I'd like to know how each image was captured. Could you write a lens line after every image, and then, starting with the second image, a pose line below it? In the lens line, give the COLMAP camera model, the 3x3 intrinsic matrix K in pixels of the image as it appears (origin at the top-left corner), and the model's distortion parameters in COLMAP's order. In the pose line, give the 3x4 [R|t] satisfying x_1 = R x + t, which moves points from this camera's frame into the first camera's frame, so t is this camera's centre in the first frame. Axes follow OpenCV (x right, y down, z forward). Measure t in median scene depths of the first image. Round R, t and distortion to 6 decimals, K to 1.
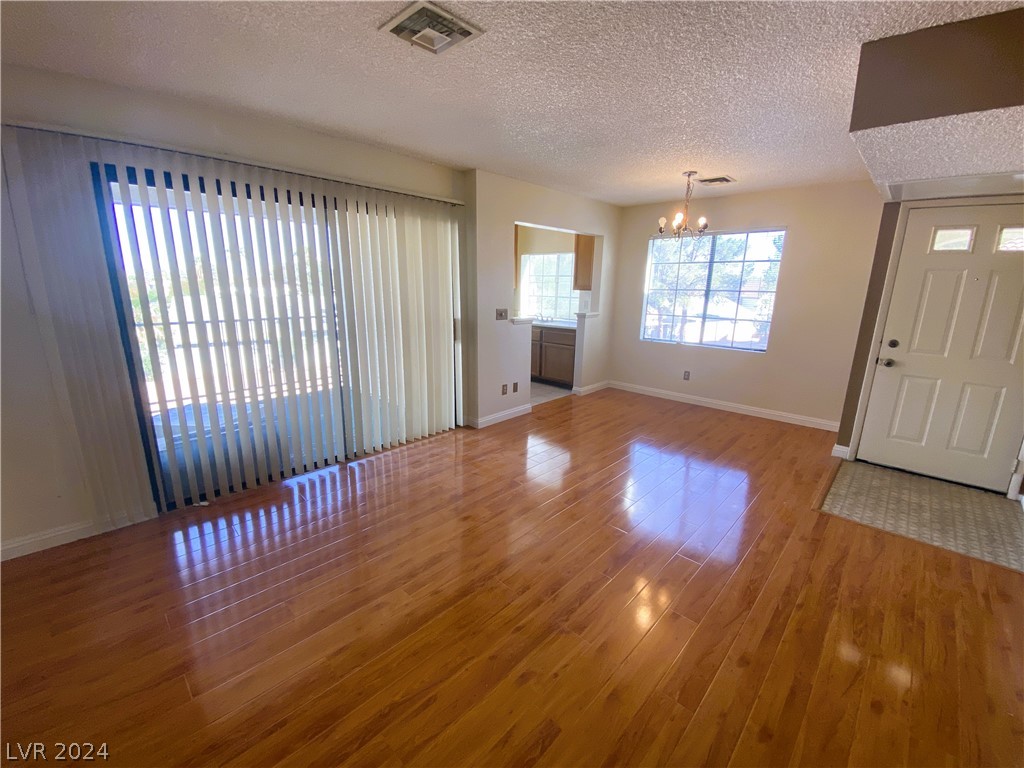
lens RADIAL K [[419.2, 0, 512.0], [0, 419.2, 384.0], [0, 0, 1]] dist [0.033705, -0.026113]
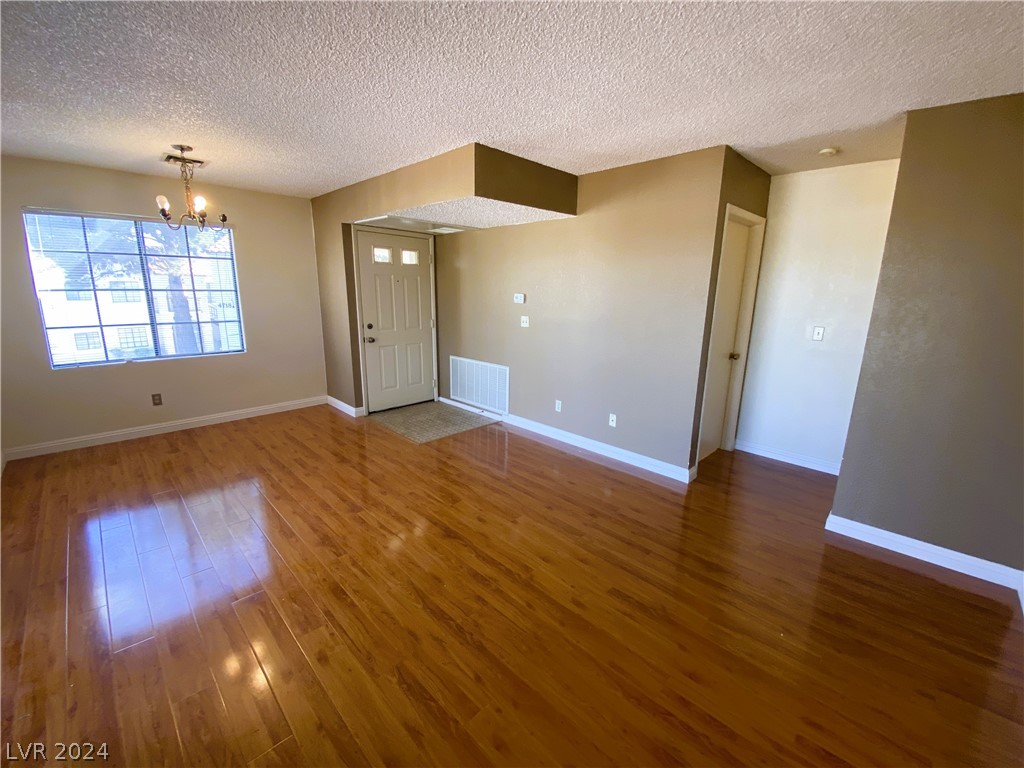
lens RADIAL K [[419.2, 0, 512.0], [0, 419.2, 384.0], [0, 0, 1]] dist [0.033705, -0.026113]
pose [[0.014017, -0.236176, 0.971609, -0.556945], [0.218555, 0.948932, 0.227511, -0.138750], [-0.975724, 0.209161, 0.064919, 0.518588]]
